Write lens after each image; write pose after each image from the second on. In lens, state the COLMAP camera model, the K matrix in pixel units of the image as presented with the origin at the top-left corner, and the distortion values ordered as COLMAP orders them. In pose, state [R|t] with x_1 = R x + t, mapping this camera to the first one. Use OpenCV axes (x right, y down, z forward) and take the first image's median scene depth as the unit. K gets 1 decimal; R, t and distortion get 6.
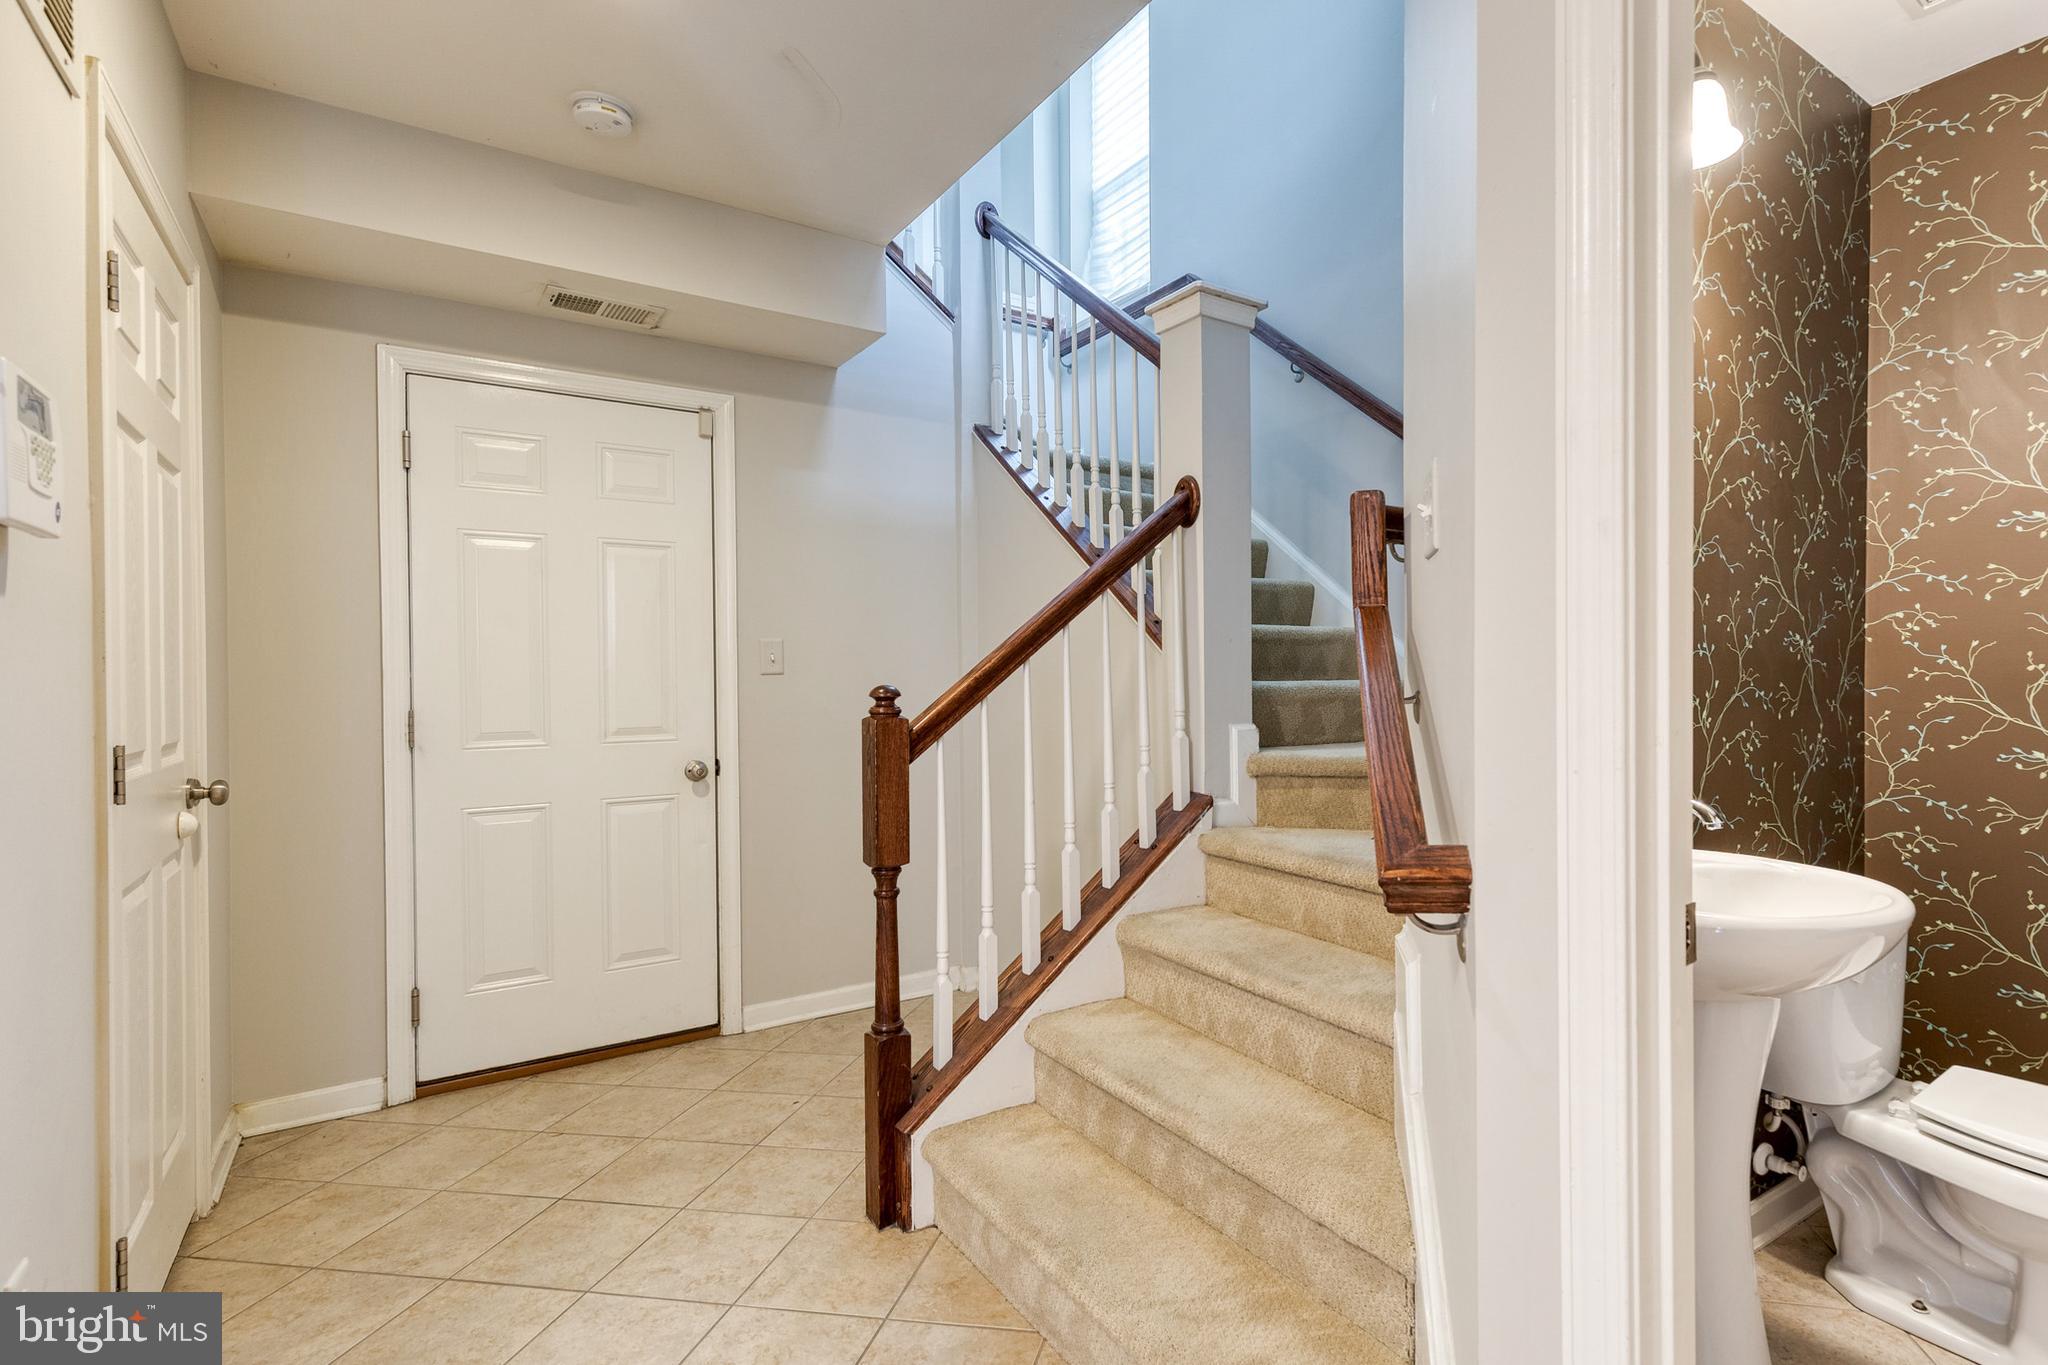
lens RADIAL K [[1022.9, 0, 1135.5], [0, 1022.9, 683.1], [0, 0, 1]] dist [0.007967, 0.000092]
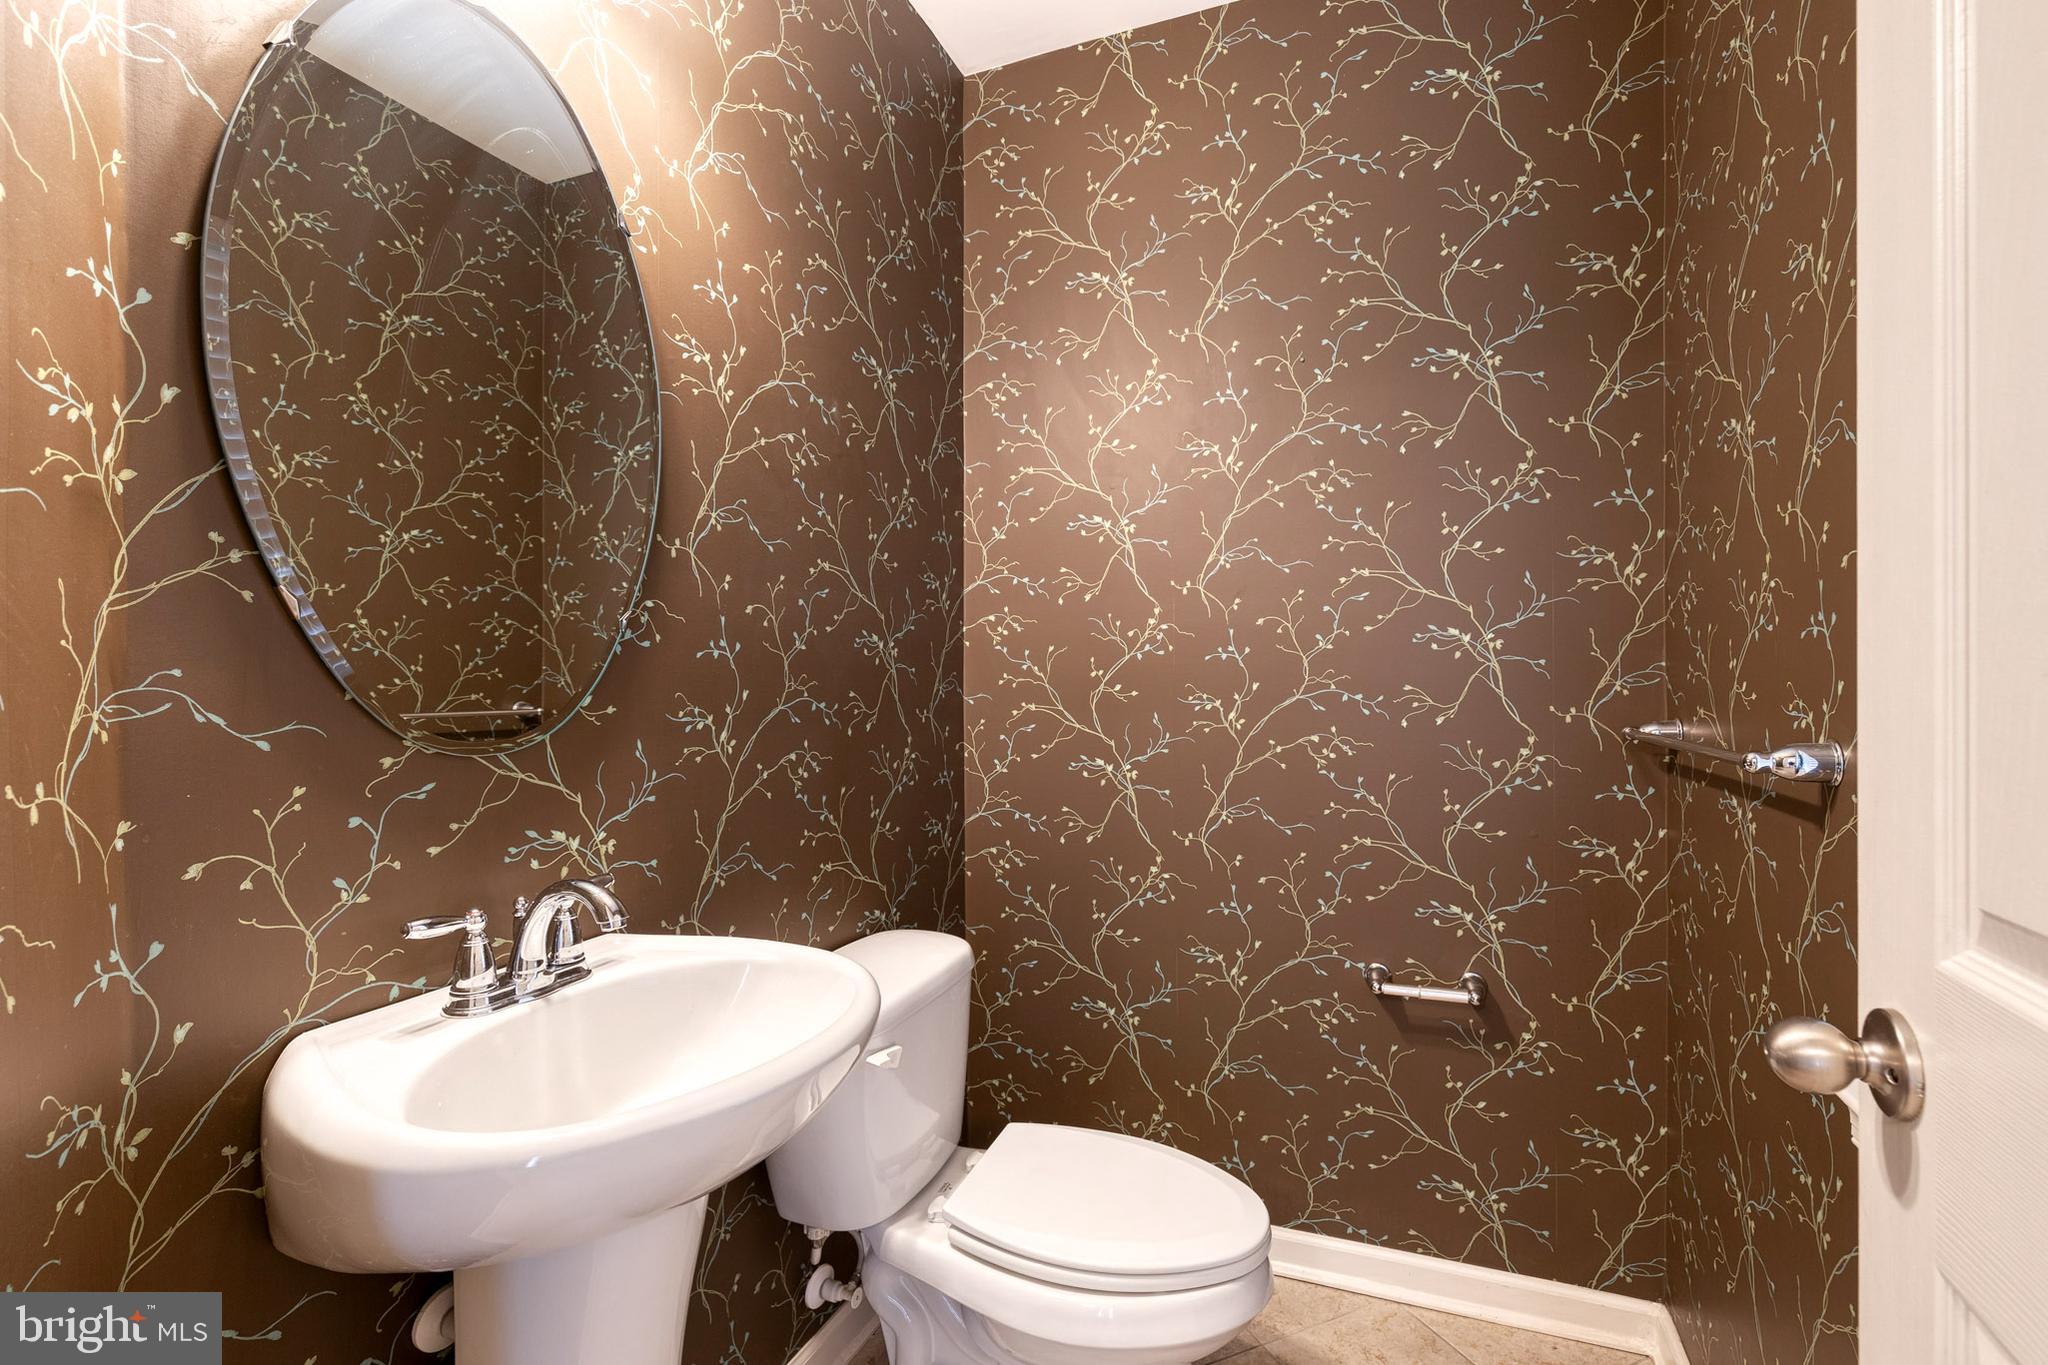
lens RADIAL K [[932.5, 0, 1046.3], [0, 932.5, 684.1], [0, 0, 1]] dist [0.010182, -0.000164]
pose [[0.841311, -0.005400, 0.540524, 0.334283], [0.008060, 0.999964, -0.002556, -0.003164], [-0.540491, 0.006507, 0.841325, 0.260718]]
